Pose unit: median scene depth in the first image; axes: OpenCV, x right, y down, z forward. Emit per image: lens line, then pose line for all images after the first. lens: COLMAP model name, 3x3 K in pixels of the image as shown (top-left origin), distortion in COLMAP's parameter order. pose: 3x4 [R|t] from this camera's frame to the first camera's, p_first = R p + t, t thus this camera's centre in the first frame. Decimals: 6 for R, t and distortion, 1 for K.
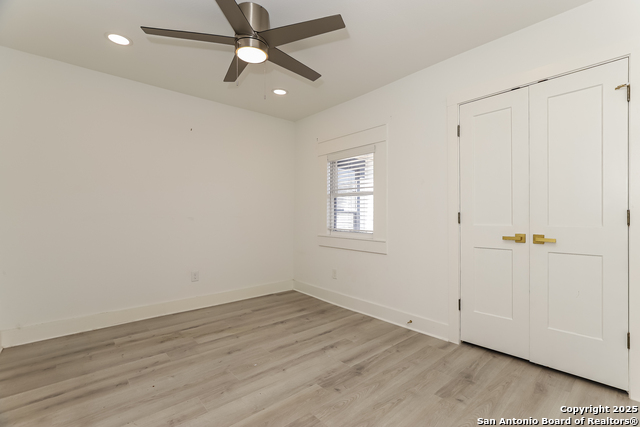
lens RADIAL K [[300.7, 0, 323.2], [0, 300.7, 213.7], [0, 0, 1]] dist [0.051521, 0.000127]
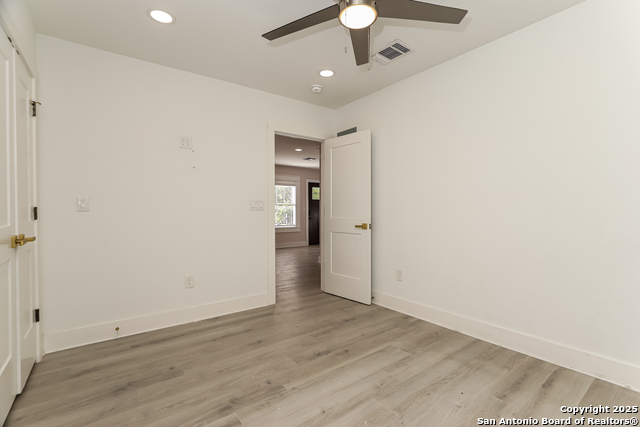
lens RADIAL K [[300.7, 0, 323.2], [0, 300.7, 213.7], [0, 0, 1]] dist [0.051521, 0.000127]
pose [[-0.997155, 0.013271, 0.074196, -0.209768], [0.014157, 0.999834, 0.011427, 0.007255], [-0.074033, 0.012445, -0.997178, 1.928709]]
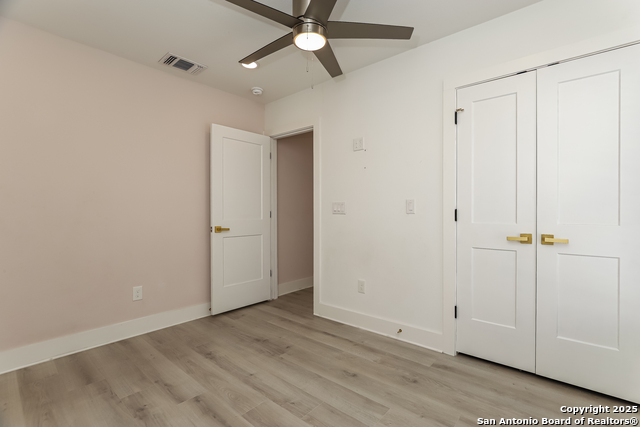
lens RADIAL K [[300.7, 0, 323.2], [0, 300.7, 213.7], [0, 0, 1]] dist [0.051521, 0.000127]
pose [[-0.127854, 0.003214, 0.991788, -1.205082], [0.001748, 0.999994, -0.003015, 0.016591], [-0.991791, 0.001348, -0.127859, 0.985772]]
